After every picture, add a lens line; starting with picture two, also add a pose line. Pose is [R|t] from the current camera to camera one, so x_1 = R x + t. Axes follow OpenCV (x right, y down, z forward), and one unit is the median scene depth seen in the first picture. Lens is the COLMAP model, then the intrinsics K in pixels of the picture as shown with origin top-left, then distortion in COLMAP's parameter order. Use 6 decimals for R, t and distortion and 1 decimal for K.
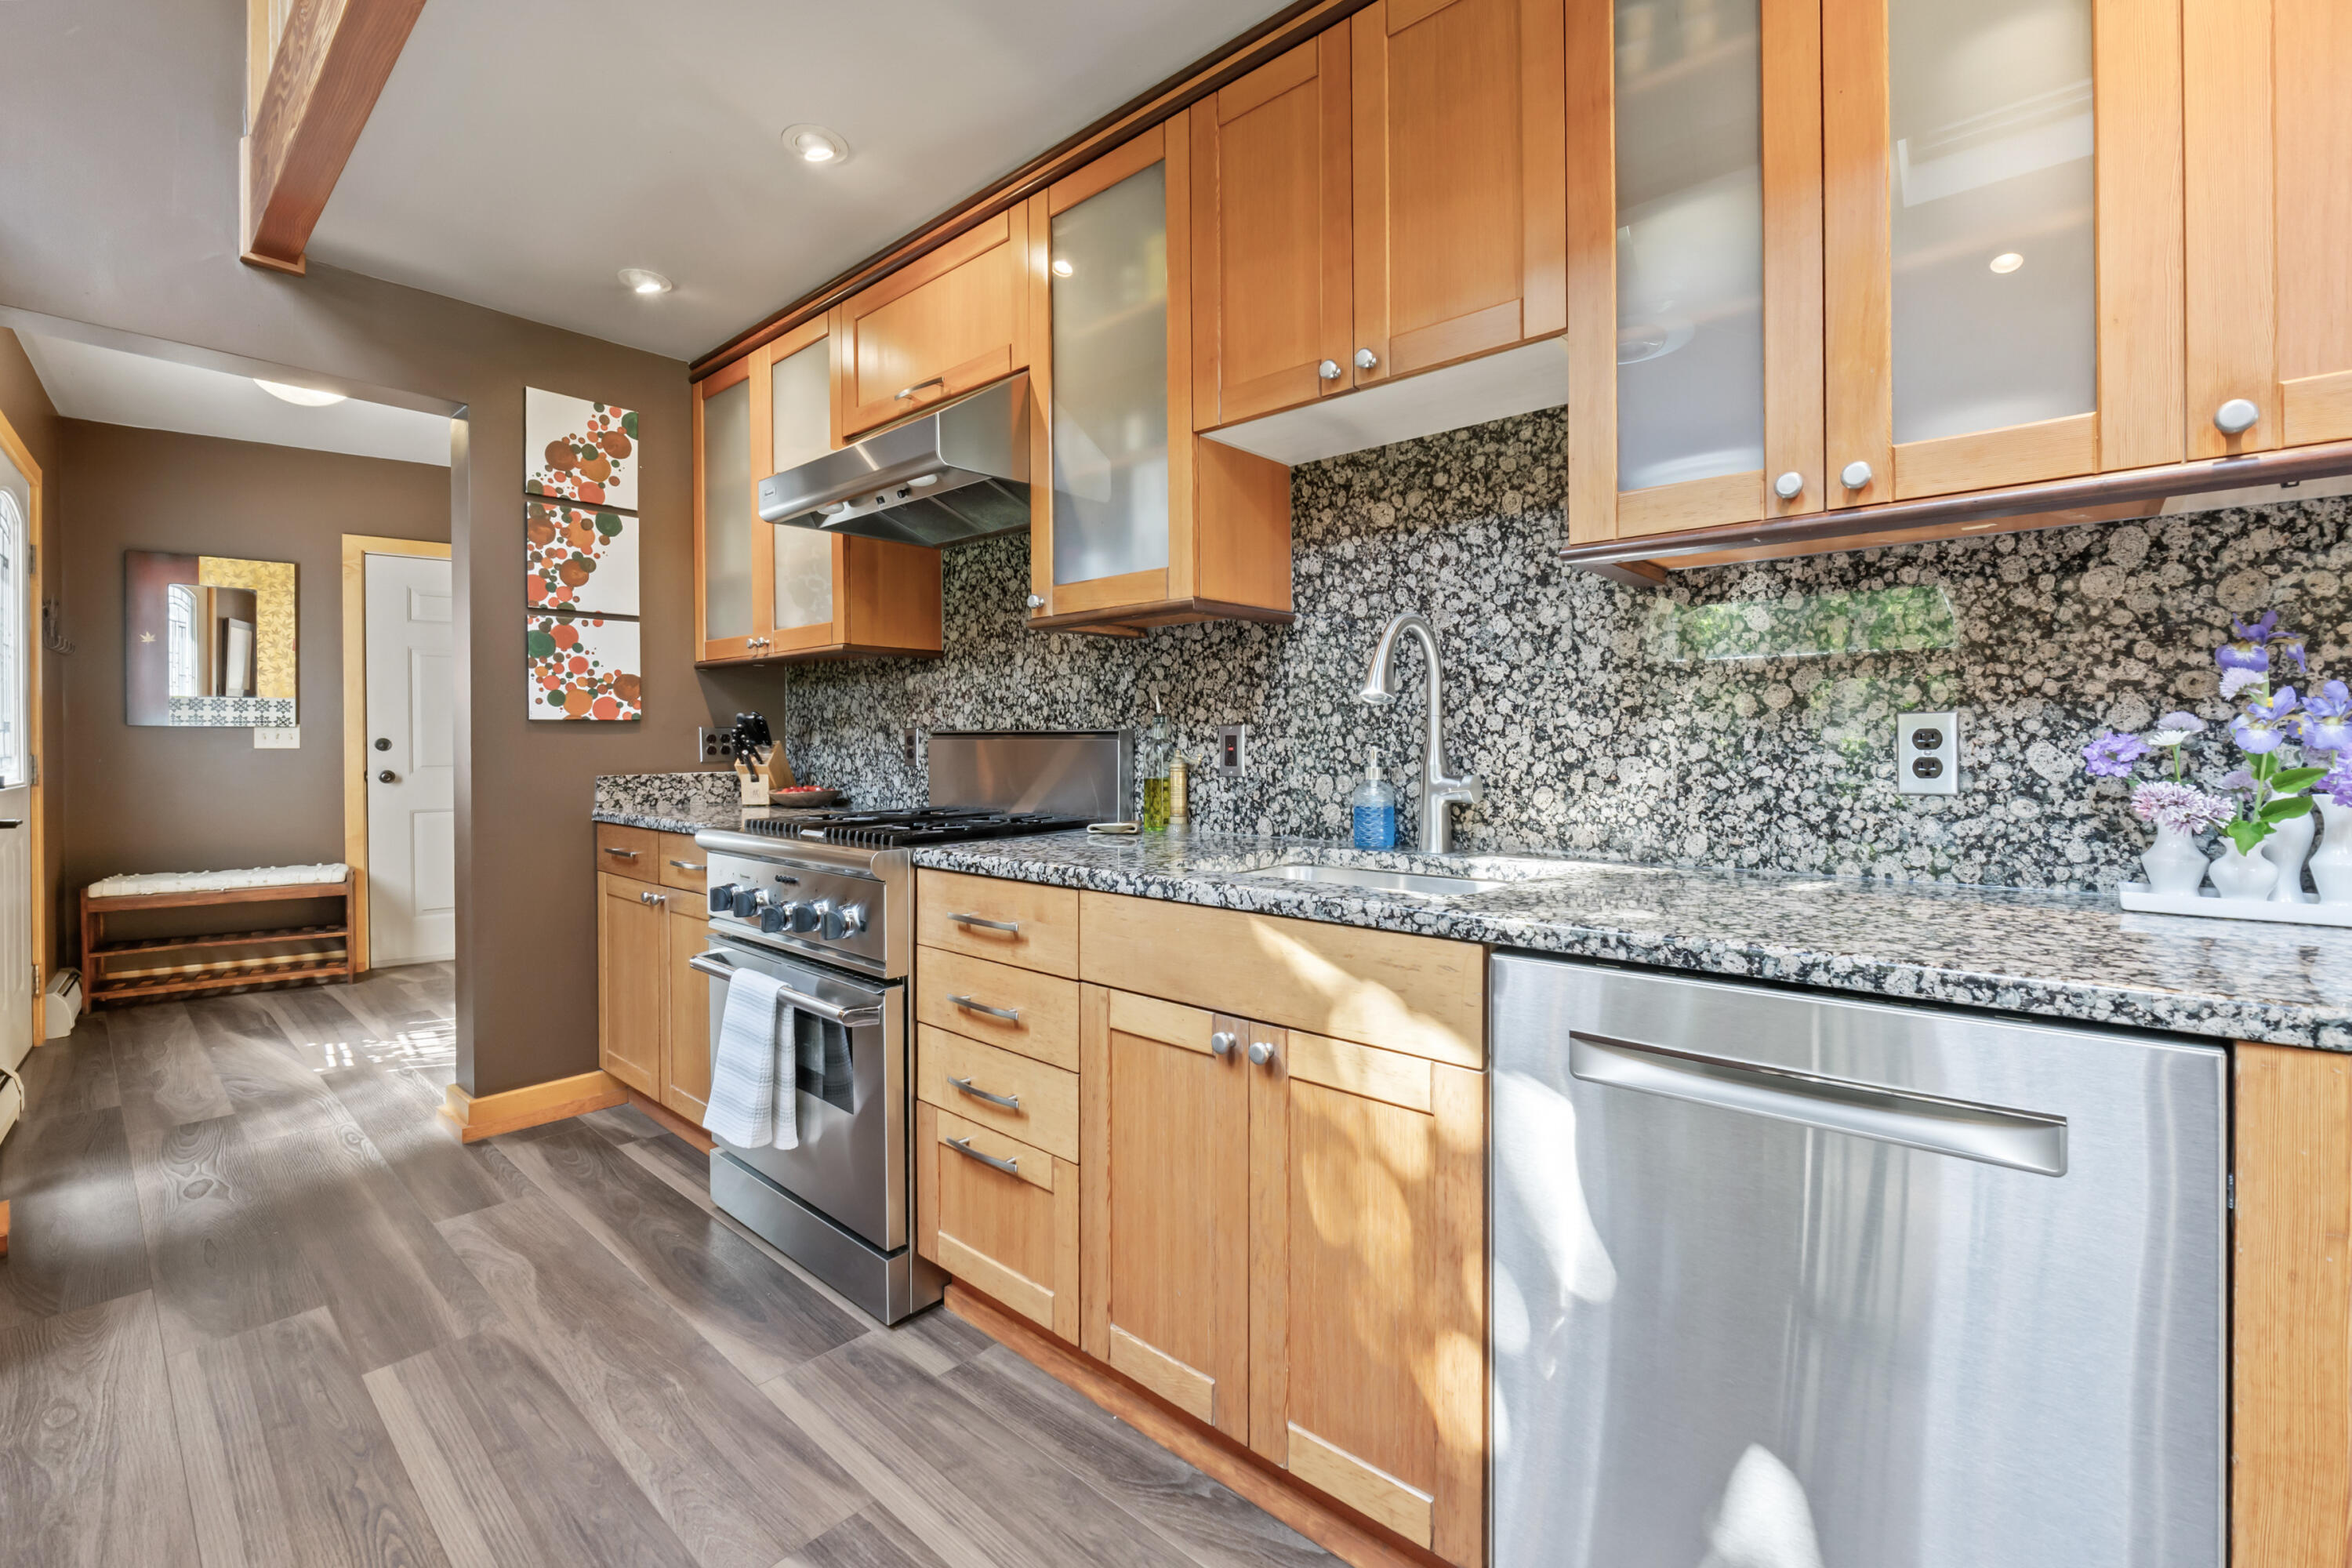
lens RADIAL K [[1057.5, 0, 1224.7], [0, 1057.5, 750.6], [0, 0, 1]] dist [-0.003631, -0.000120]
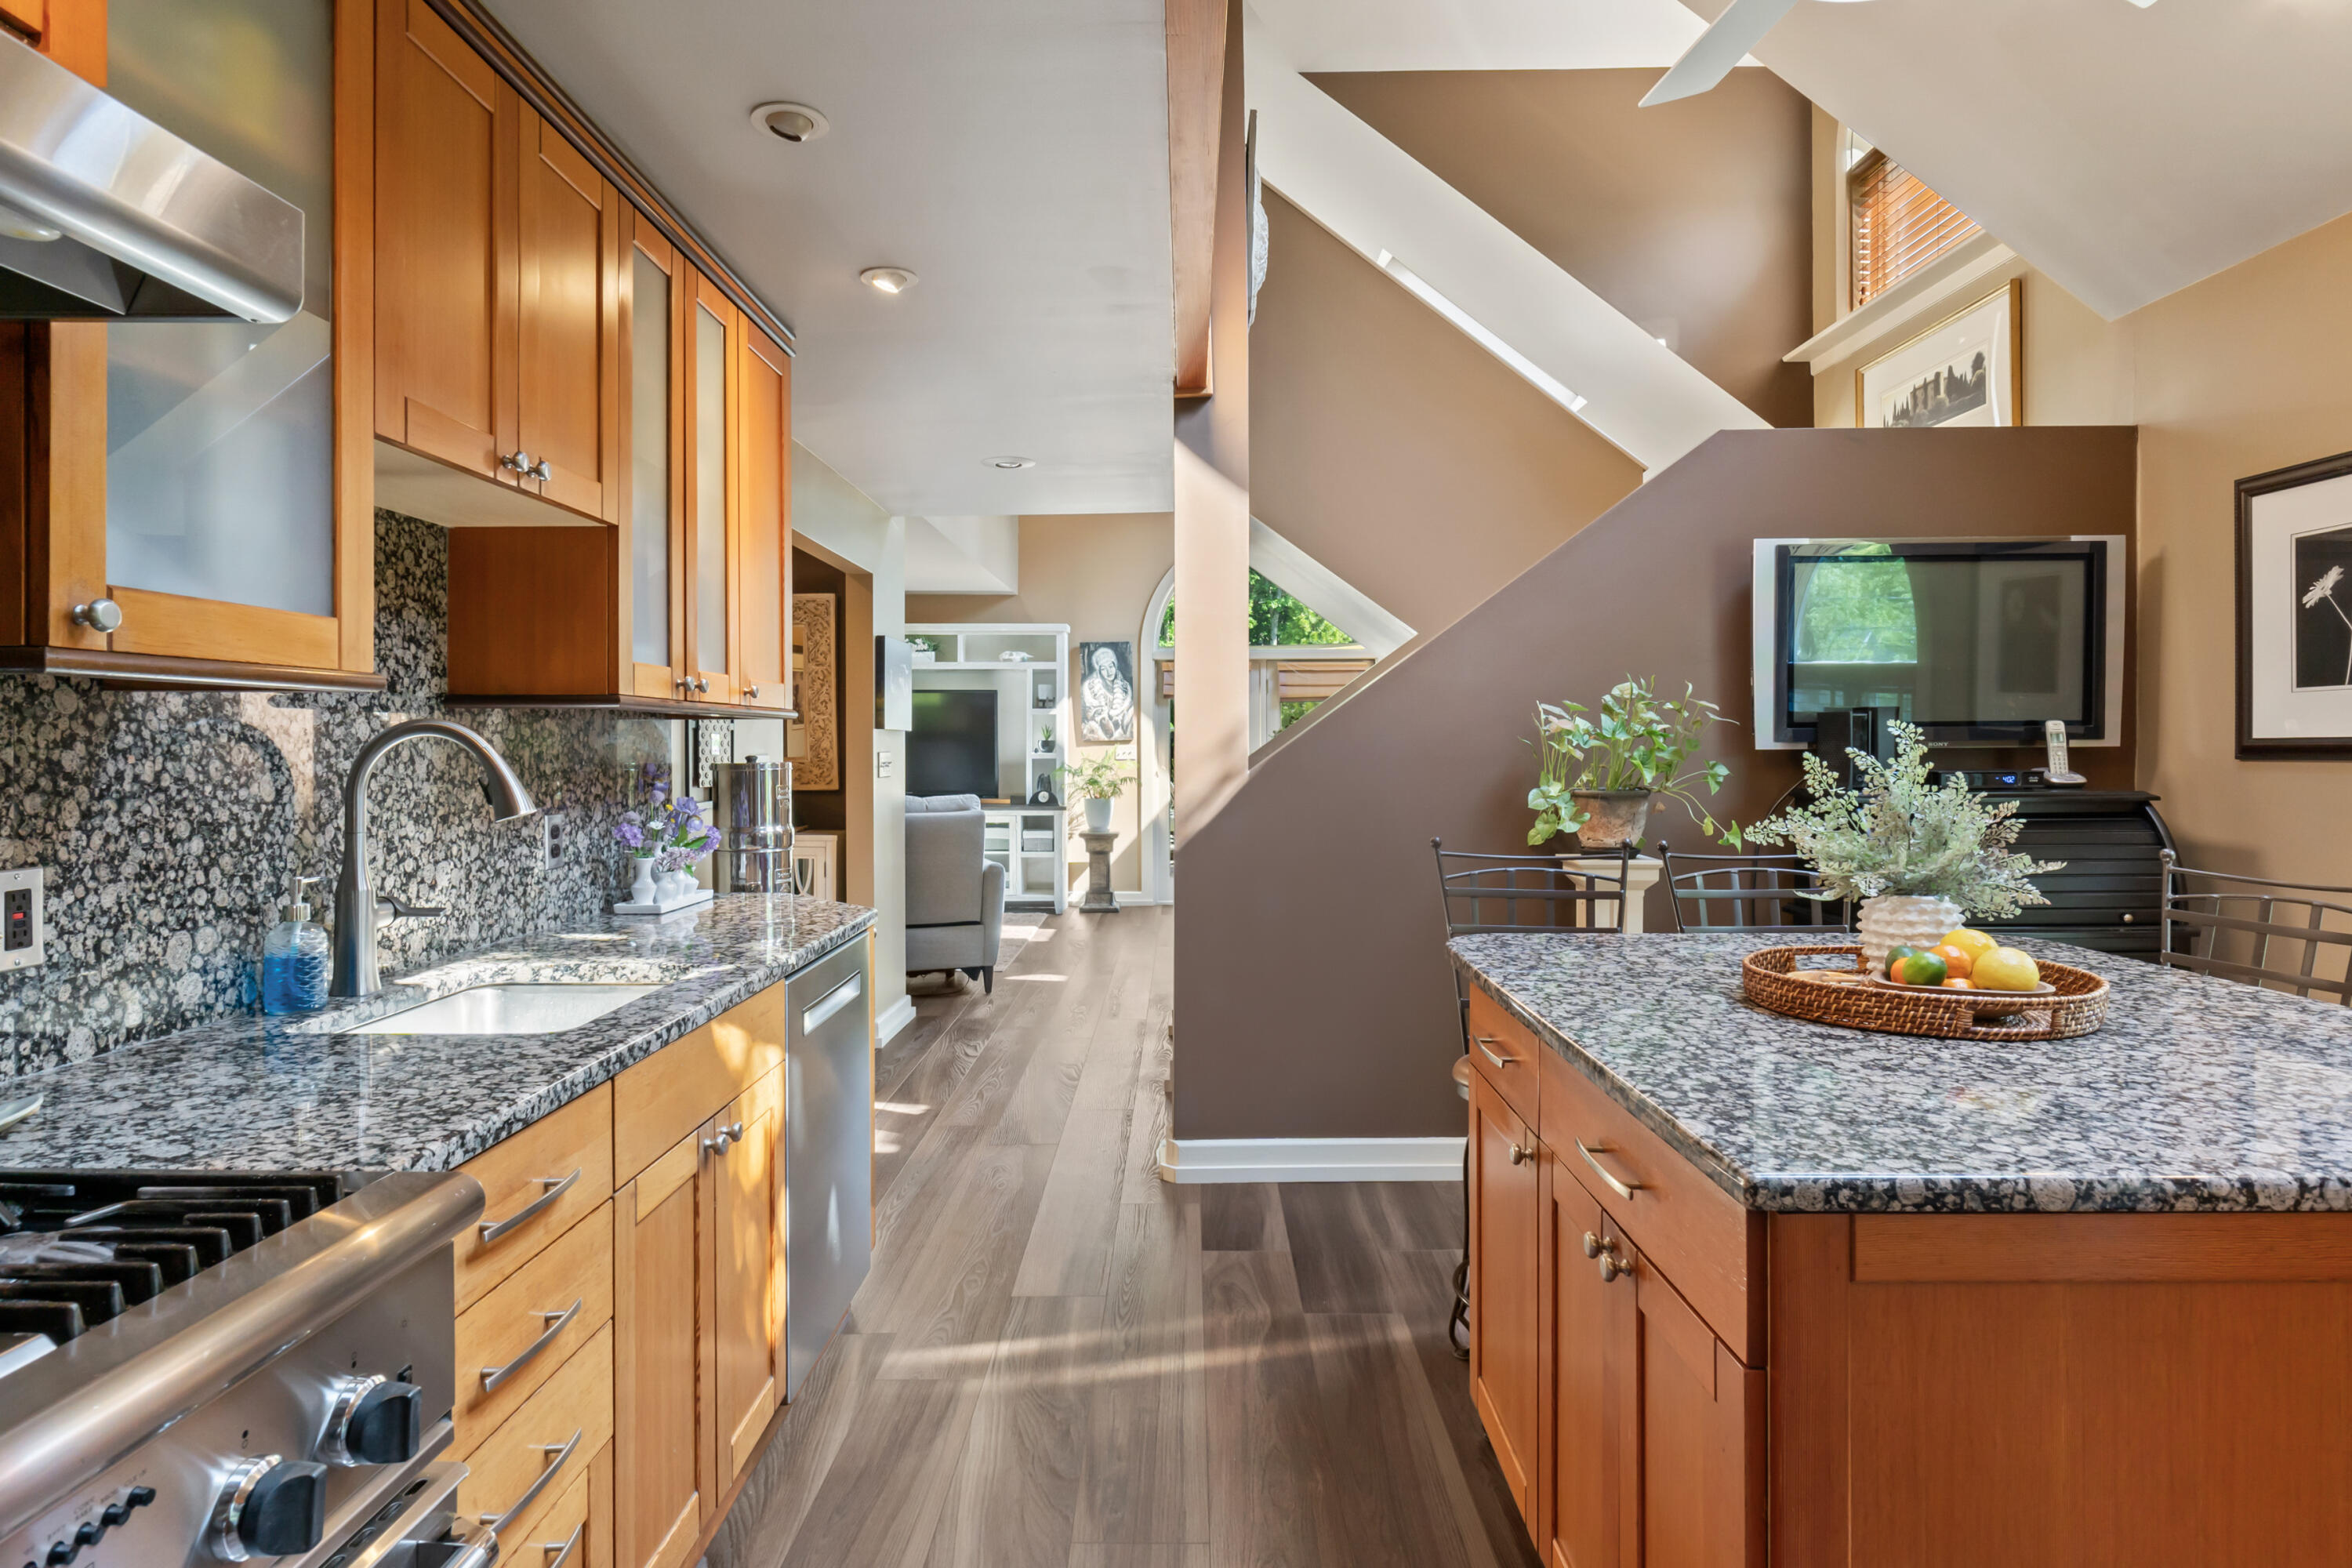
lens RADIAL K [[1356.0, 0, 1177.1], [0, 1356.0, 768.0], [0, 0, 1]] dist [0.003688, 0.000376]
pose [[-0.663704, -0.004974, 0.747979, -0.919426], [0.012320, 0.999770, 0.017581, -0.083264], [-0.747894, 0.020883, -0.663489, 1.071986]]
